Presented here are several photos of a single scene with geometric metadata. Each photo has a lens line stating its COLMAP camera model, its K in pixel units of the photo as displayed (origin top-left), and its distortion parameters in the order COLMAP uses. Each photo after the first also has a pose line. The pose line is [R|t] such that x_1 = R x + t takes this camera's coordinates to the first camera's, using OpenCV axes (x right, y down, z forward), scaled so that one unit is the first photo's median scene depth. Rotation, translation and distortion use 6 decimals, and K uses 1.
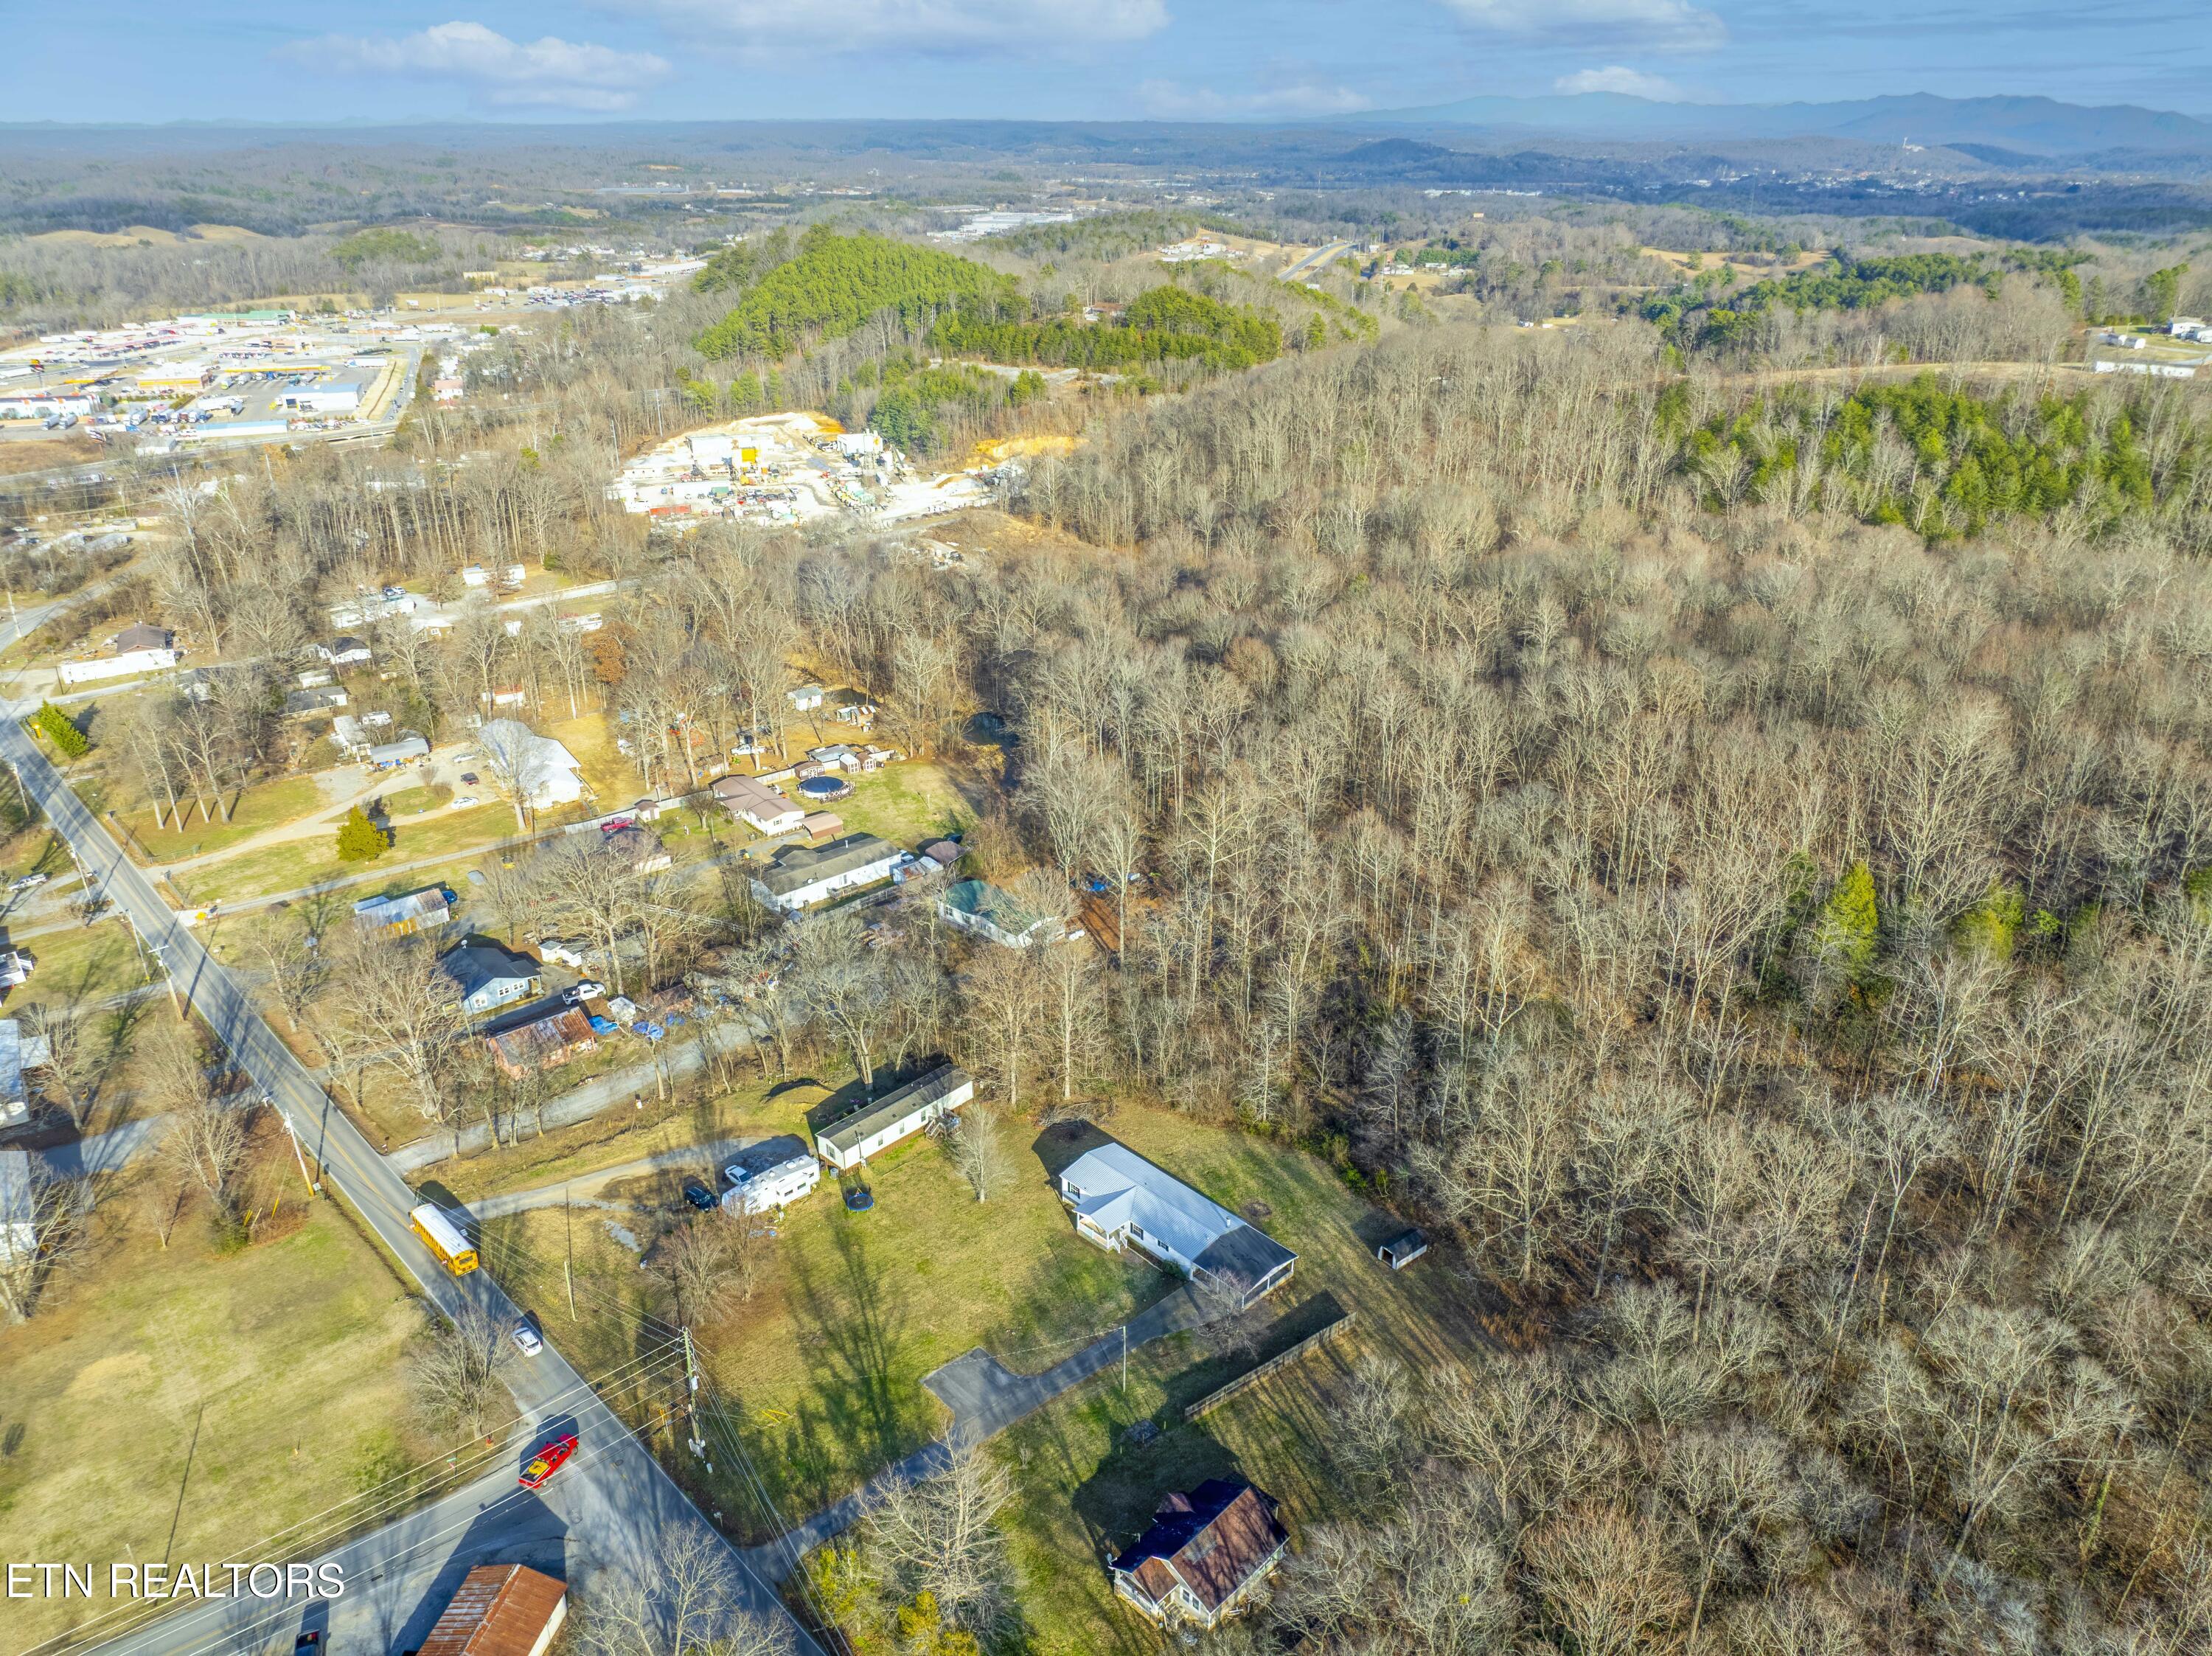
lens RADIAL K [[1558.7, 0, 1106.0], [0, 1558.7, 828.0], [0, 0, 1]] dist [-0.001944, -0.056092]
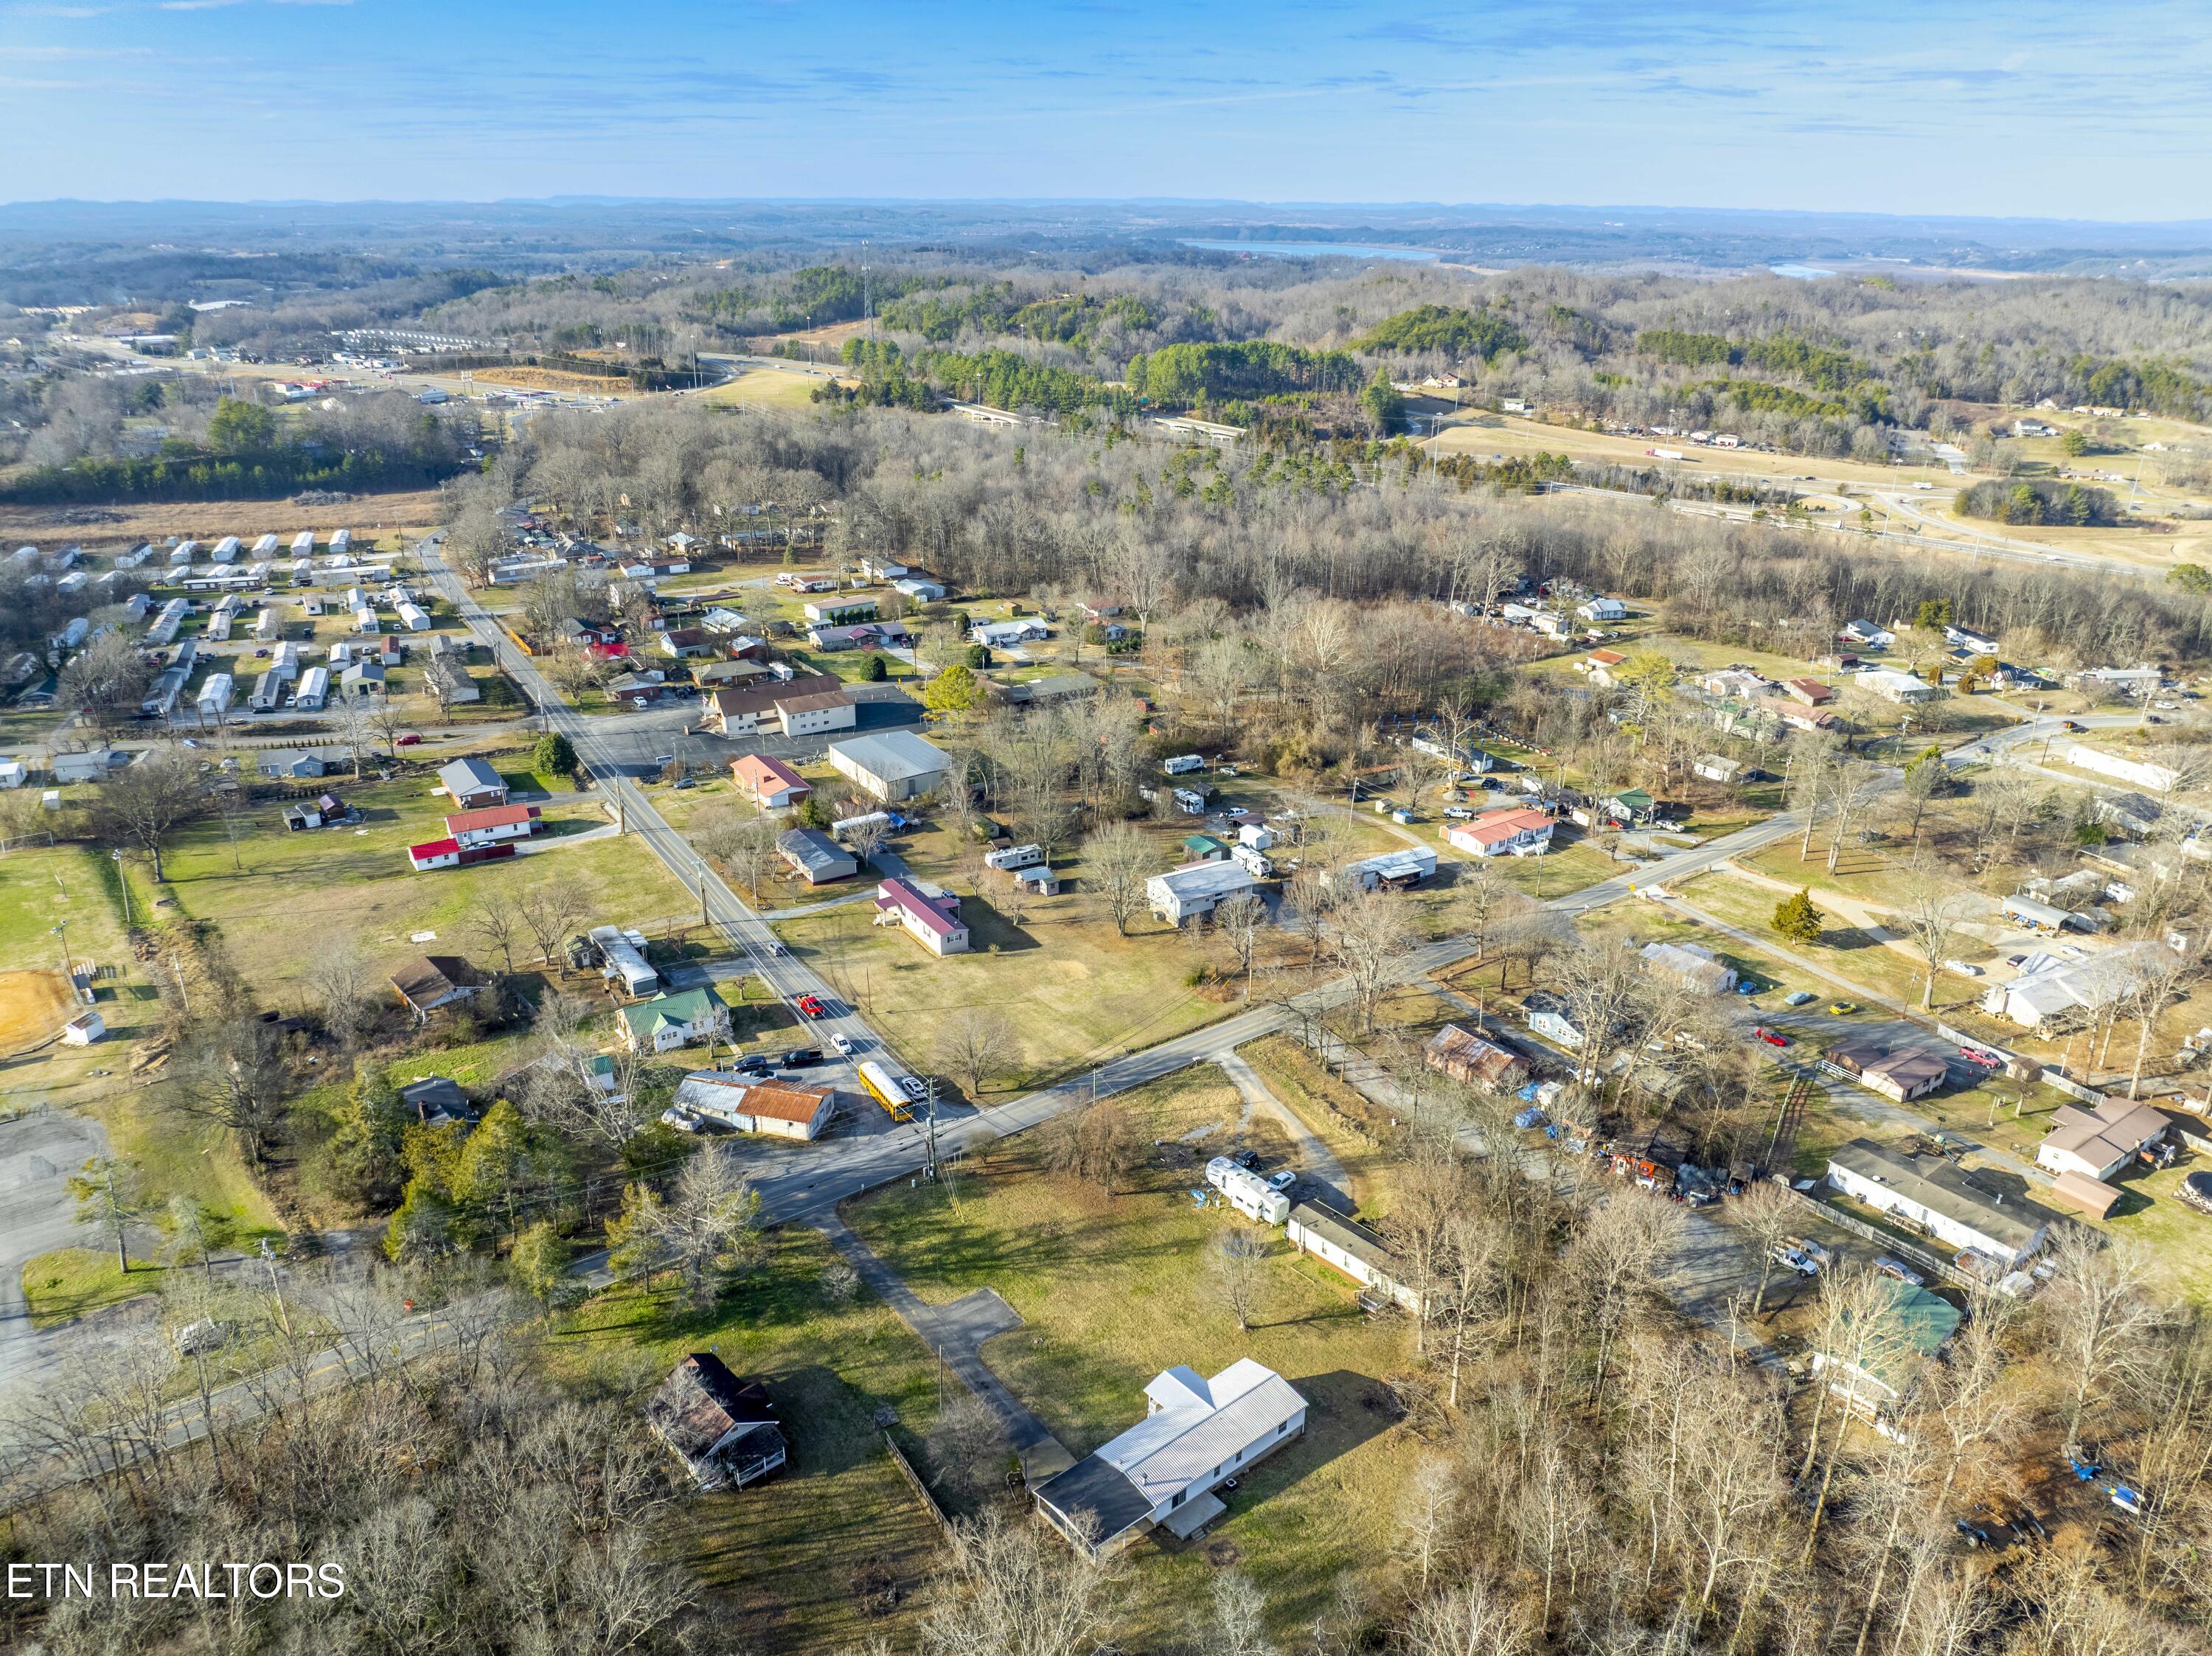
lens RADIAL K [[1558.7, 0, 1106.0], [0, 1558.7, 828.0], [0, 0, 1]] dist [-0.001944, -0.056092]
pose [[-0.064583, 0.367083, -0.927944, 0.642985], [-0.431807, 0.828042, 0.357616, -0.291297], [0.899651, 0.423788, 0.105032, 0.657951]]
